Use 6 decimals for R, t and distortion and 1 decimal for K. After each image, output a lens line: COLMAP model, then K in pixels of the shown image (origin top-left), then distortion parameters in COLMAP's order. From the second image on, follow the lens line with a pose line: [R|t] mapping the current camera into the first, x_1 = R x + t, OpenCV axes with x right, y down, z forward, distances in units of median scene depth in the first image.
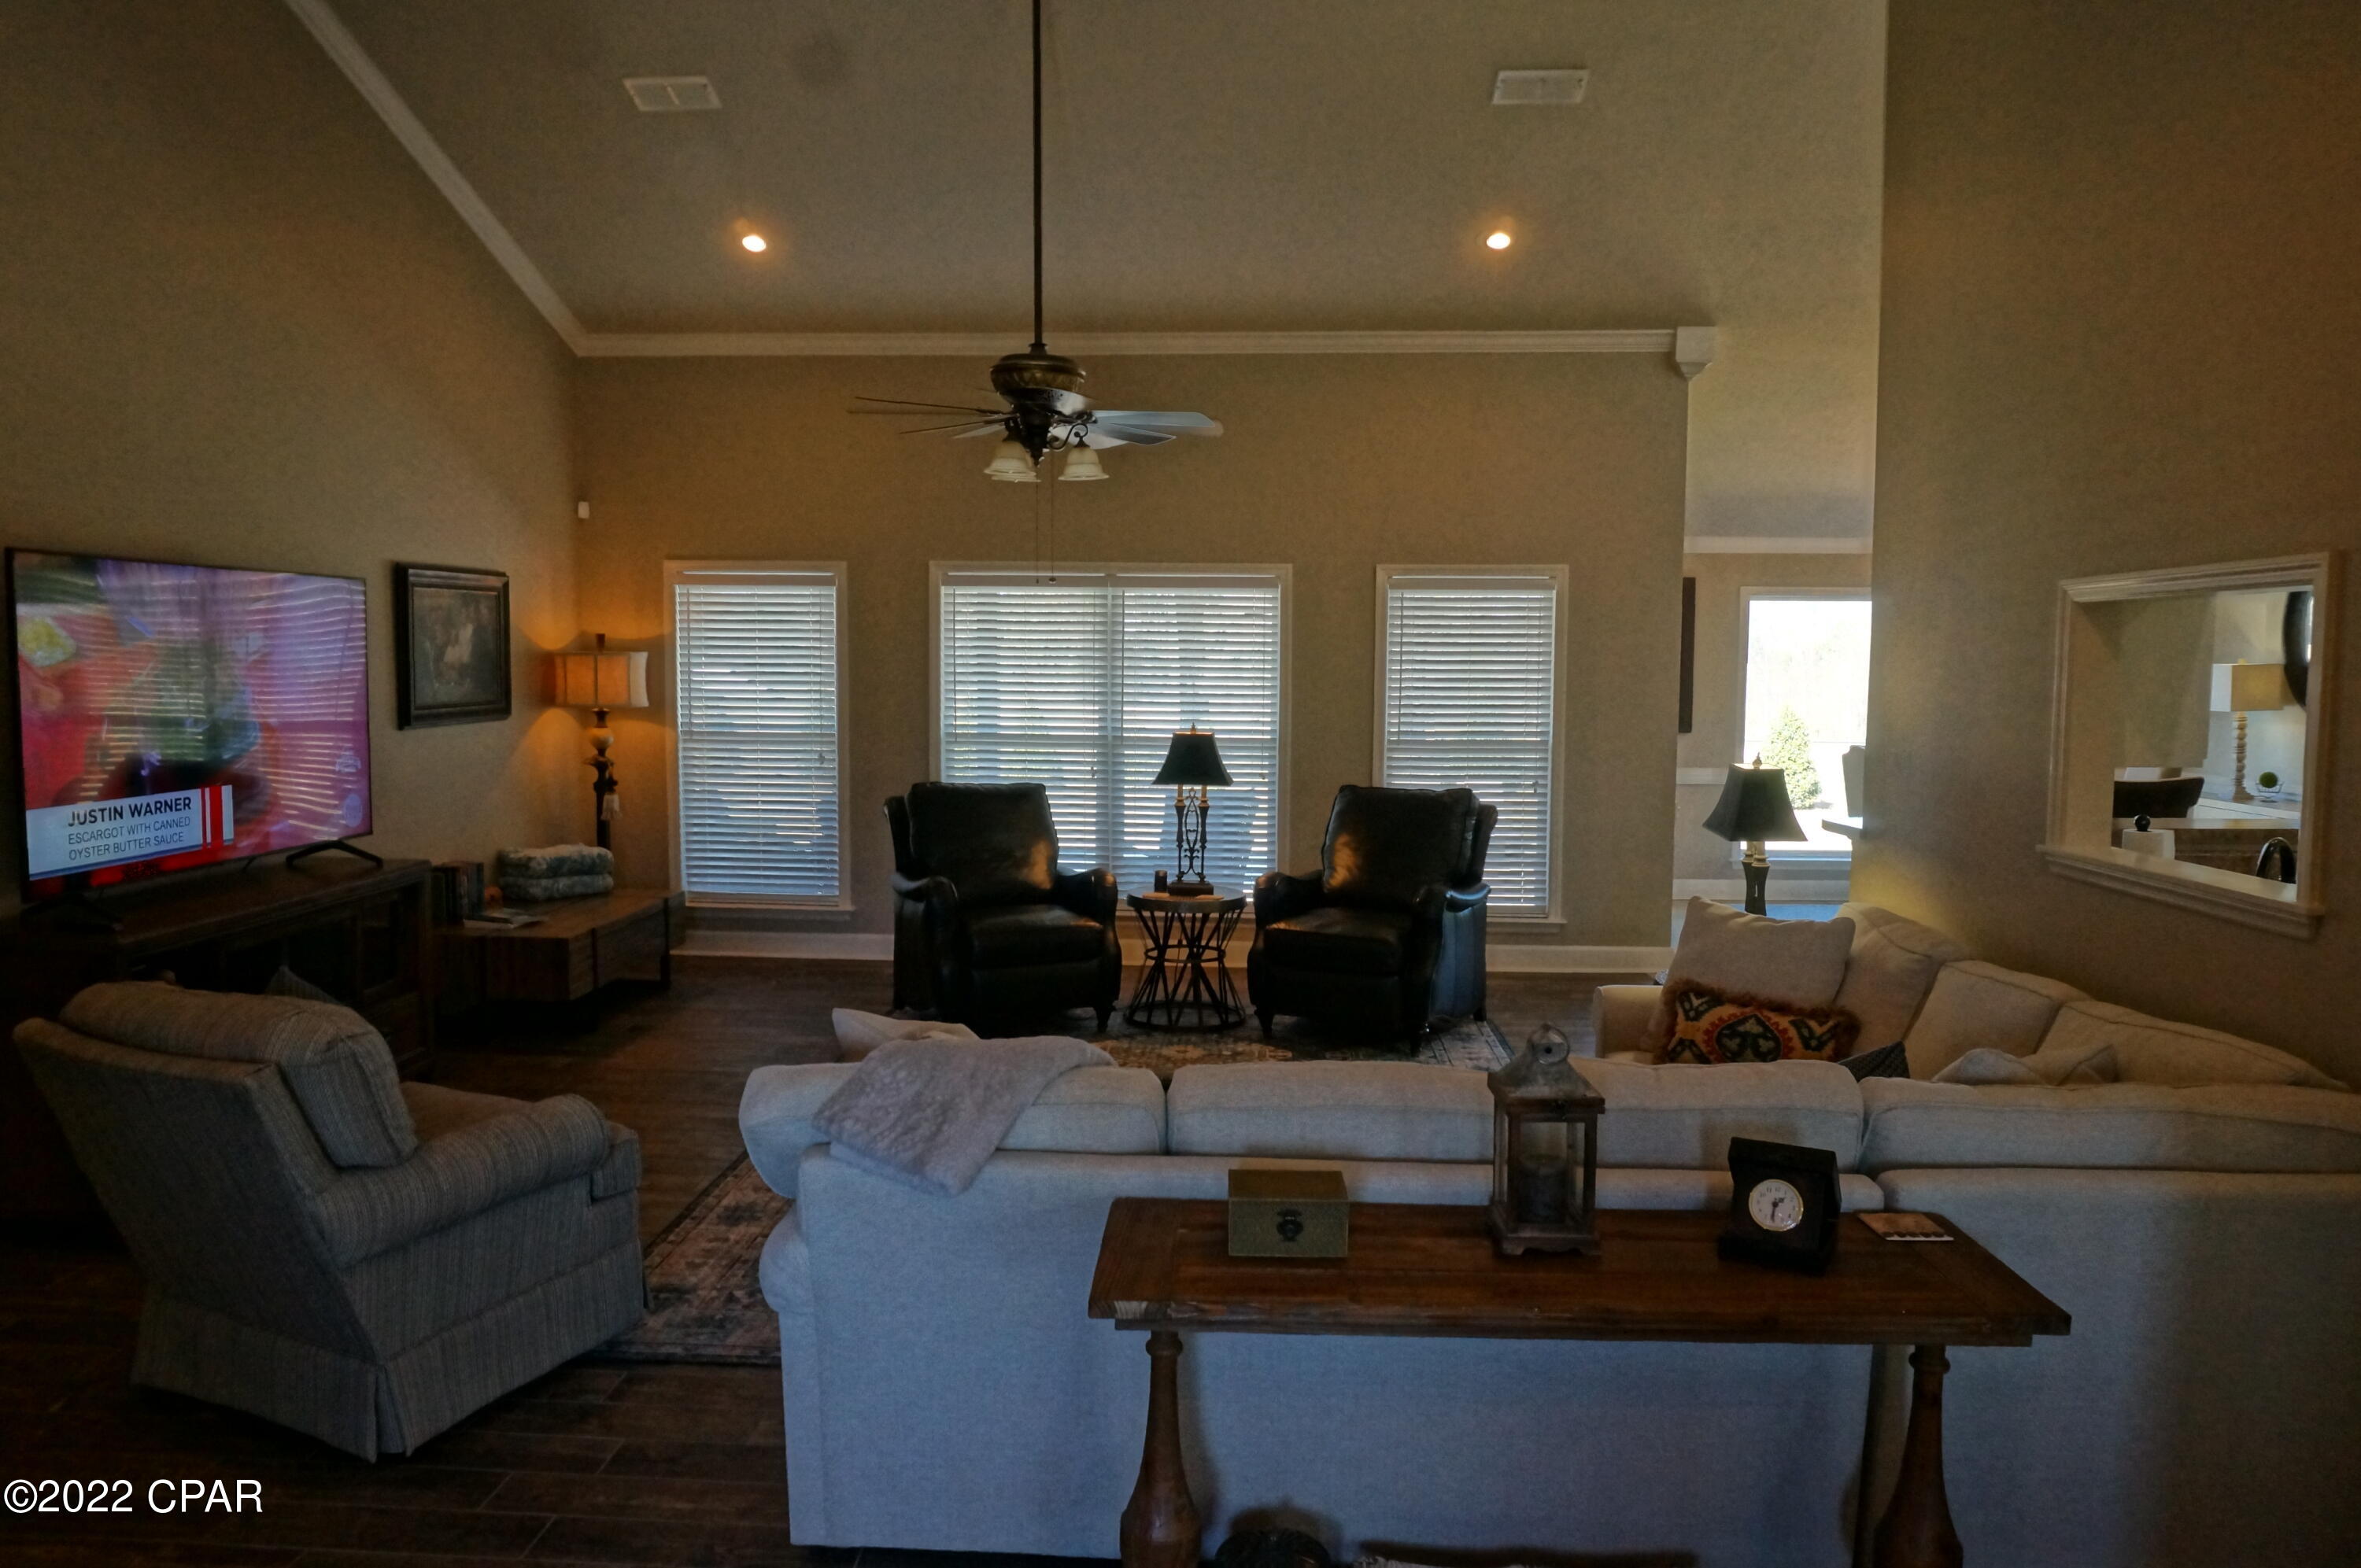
lens RADIAL K [[1573.3, 0, 1181.6], [0, 1573.3, 791.9], [0, 0, 1]] dist [-0.041487, 0.025194]
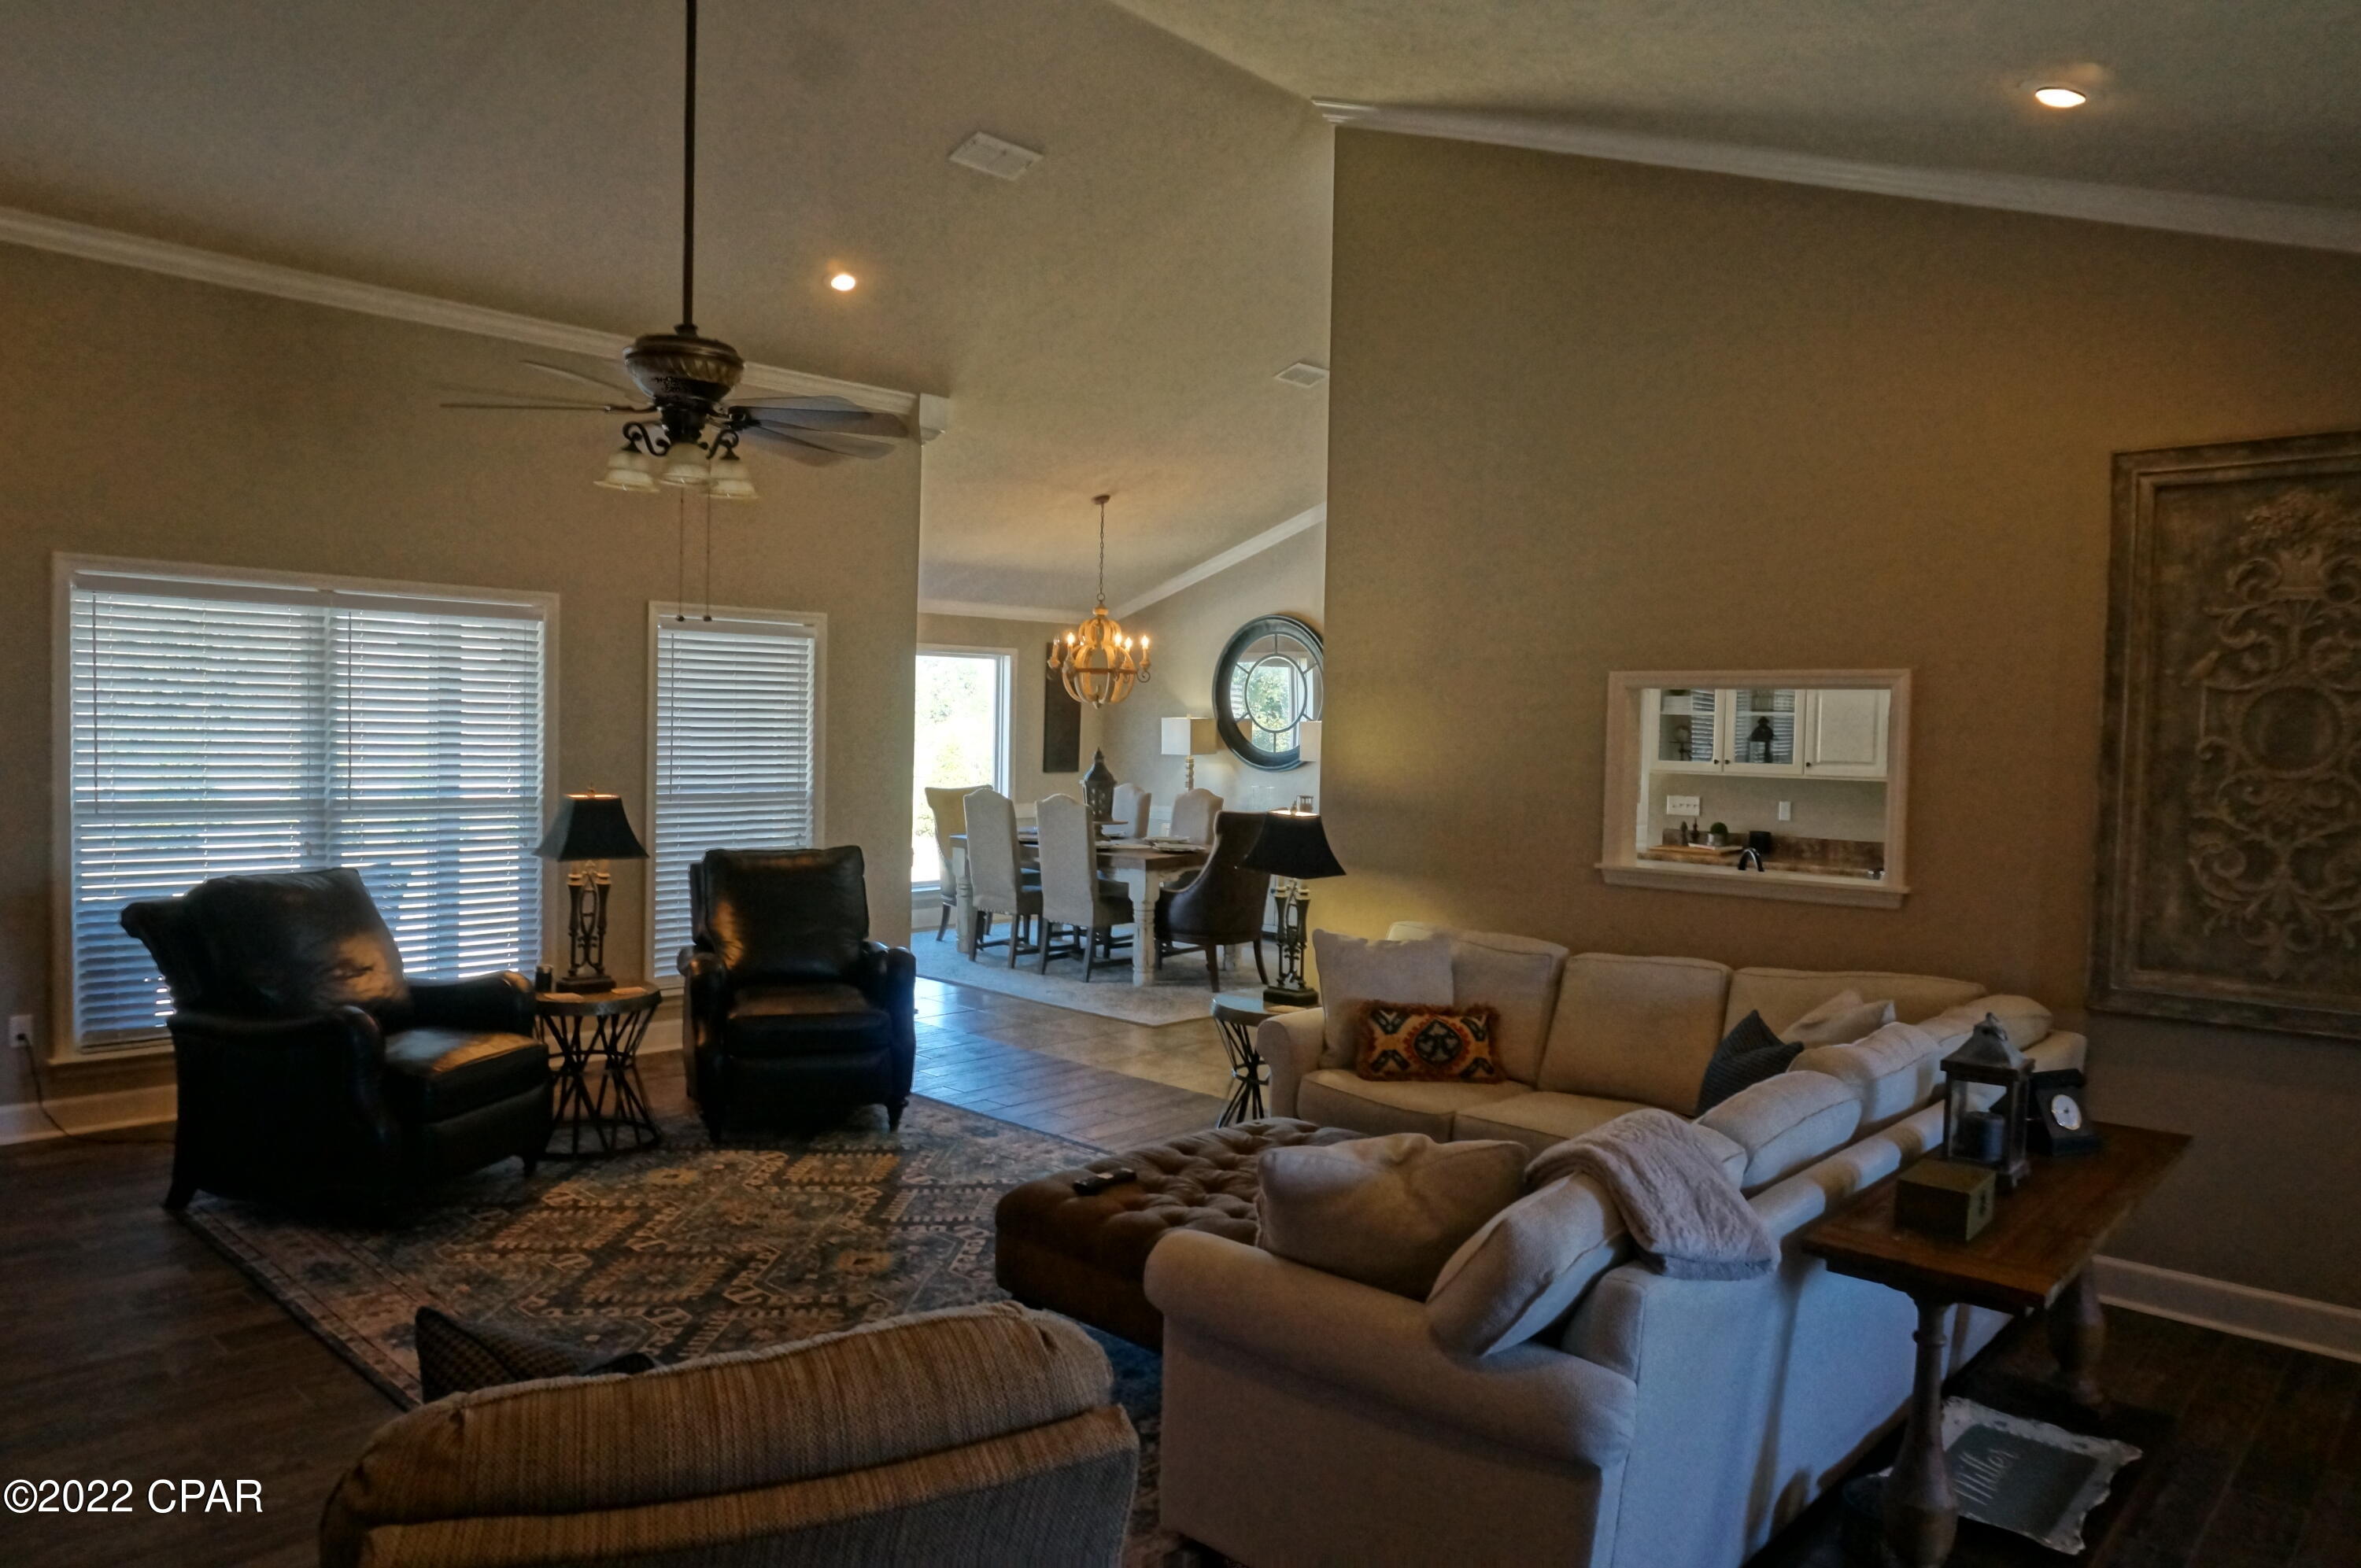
lens RADIAL K [[1573.3, 0, 1191.5], [0, 1573.3, 778.6], [0, 0, 1]] dist [-0.041487, 0.025194]
pose [[0.636967, -0.021646, 0.770587, -0.546775], [0.043073, 0.999043, -0.007541, -0.034294], [-0.769687, 0.037995, 0.637290, 0.291022]]
